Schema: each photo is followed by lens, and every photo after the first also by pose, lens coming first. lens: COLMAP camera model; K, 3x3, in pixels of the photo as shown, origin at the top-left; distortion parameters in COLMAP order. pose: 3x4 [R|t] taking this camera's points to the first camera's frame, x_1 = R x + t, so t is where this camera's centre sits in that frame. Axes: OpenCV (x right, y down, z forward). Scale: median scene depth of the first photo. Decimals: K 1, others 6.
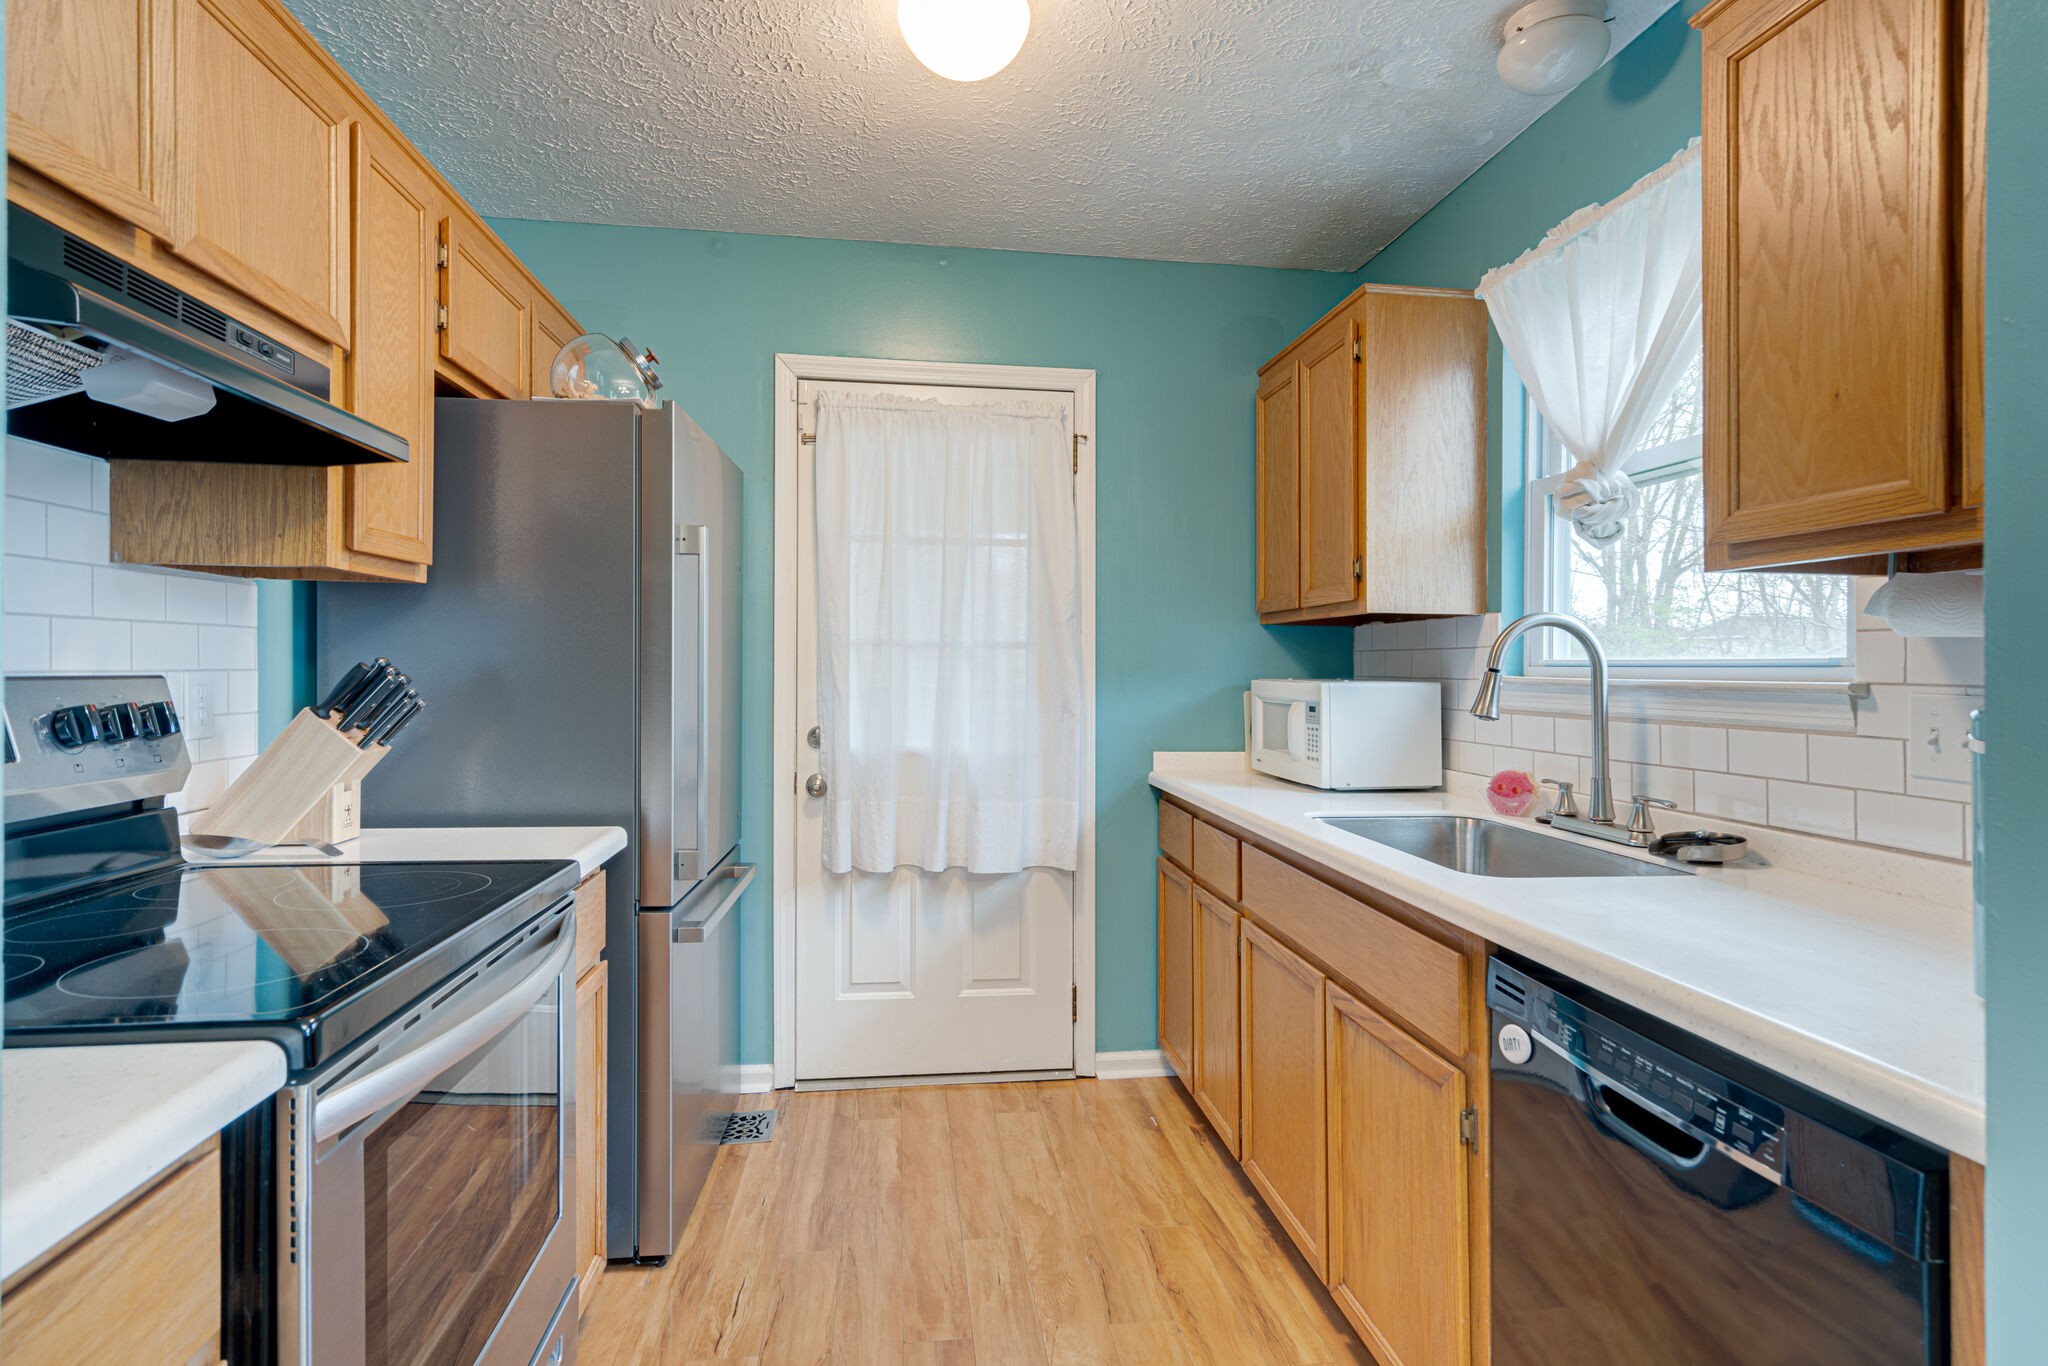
lens RADIAL K [[981.4, 0, 1024.0], [0, 981.4, 683.0], [0, 0, 1]] dist [0.002022, 0.000894]
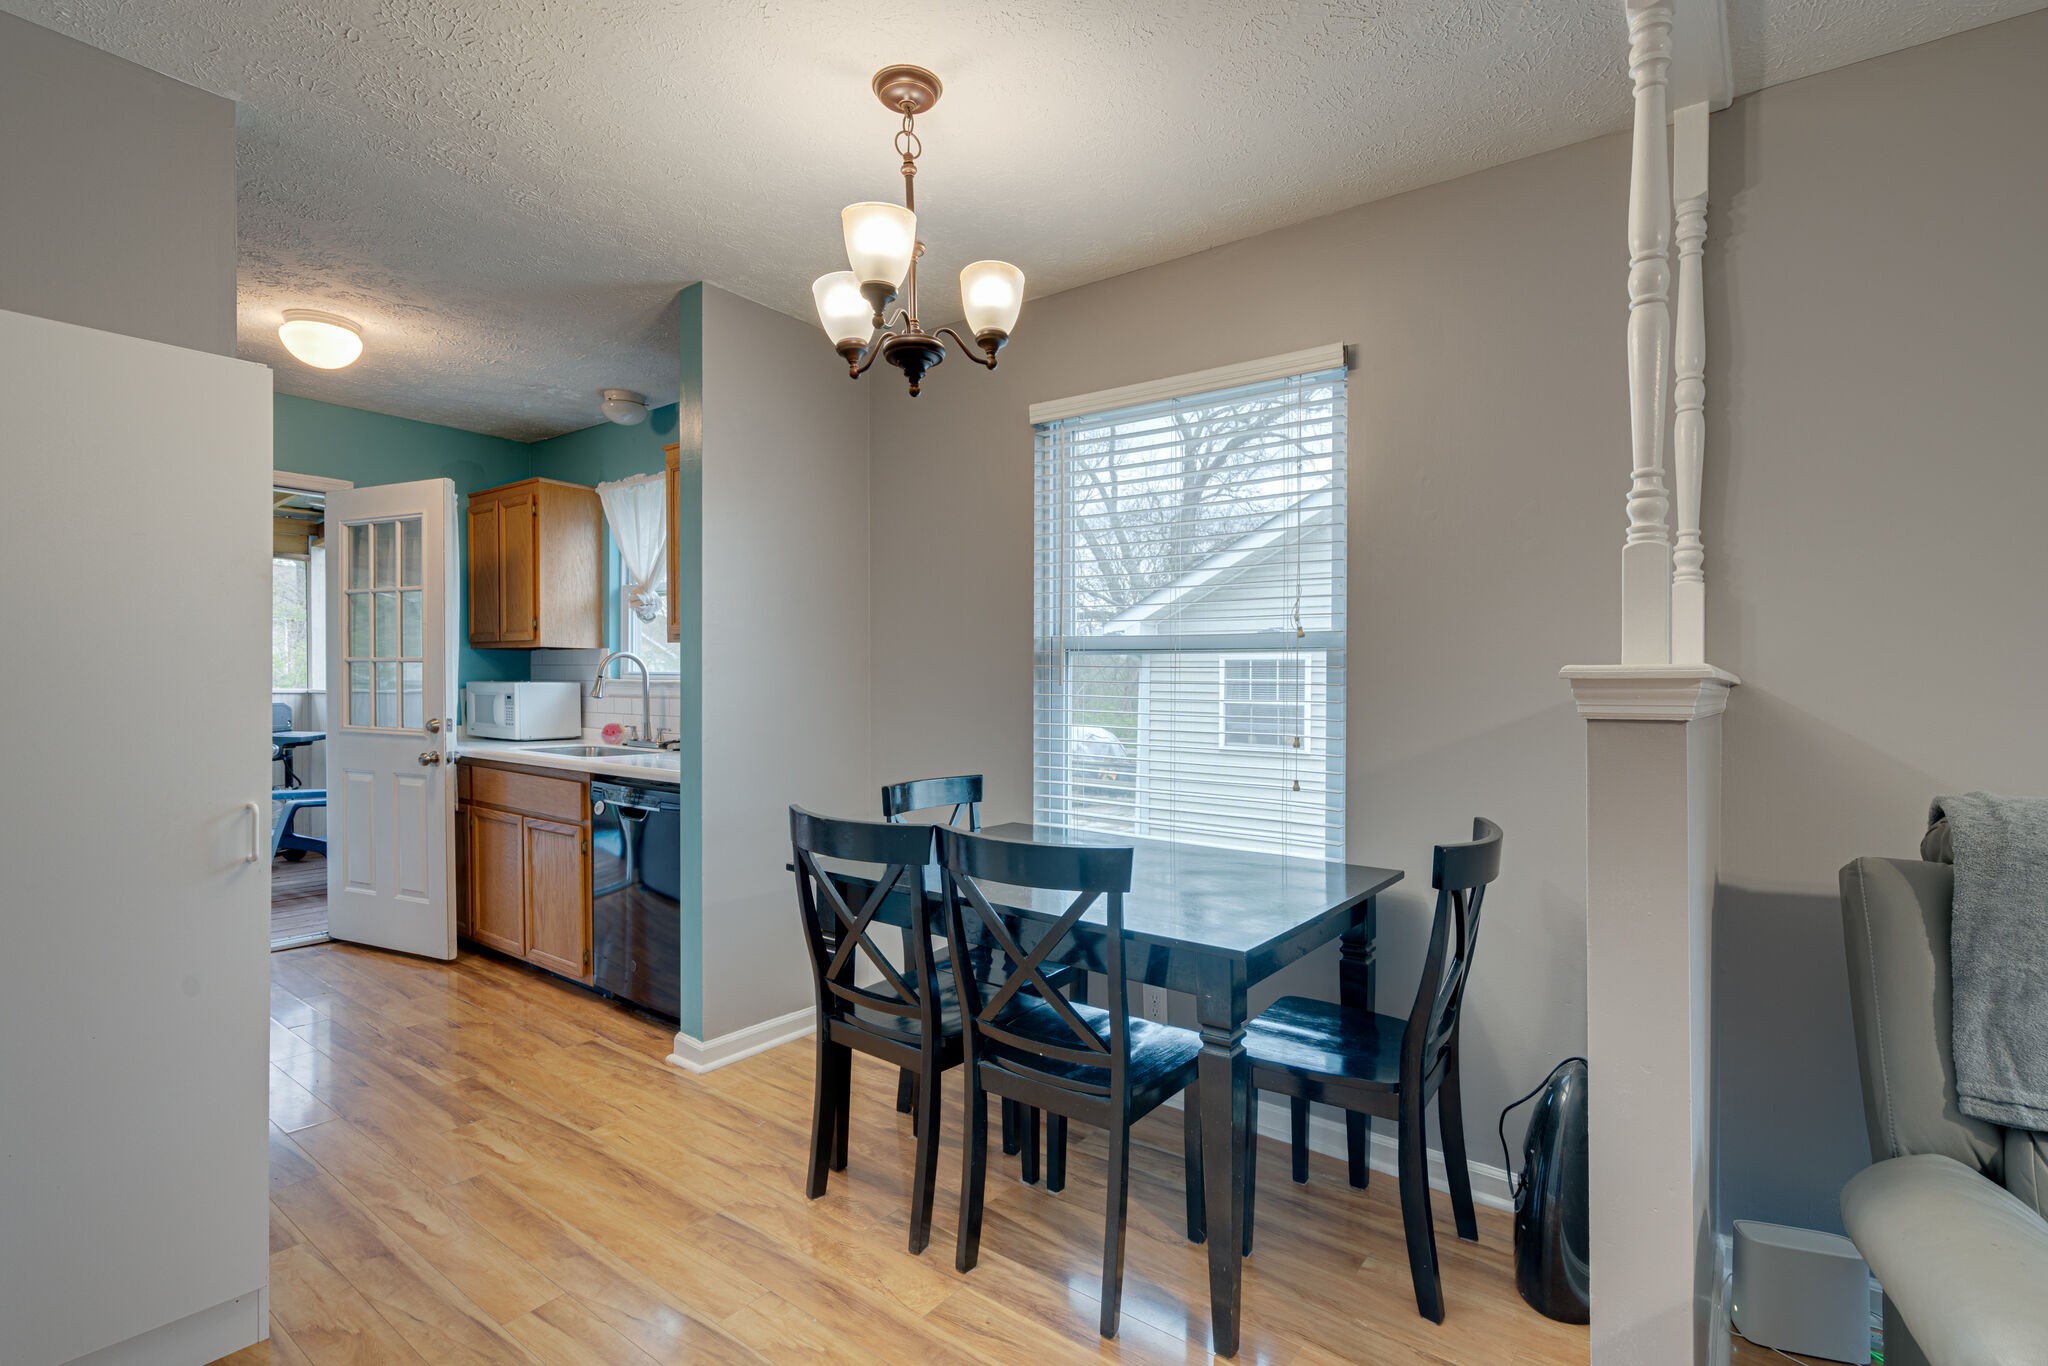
lens RADIAL K [[969.7, 0, 1024.0], [0, 969.7, 683.0], [0, 0, 1]] dist [-0.002587, 0.000367]
pose [[0.691244, -0.002415, 0.722617, -0.381437], [0.007776, 0.999961, -0.004096, 0.015511], [-0.722580, 0.008451, 0.691236, -1.033973]]
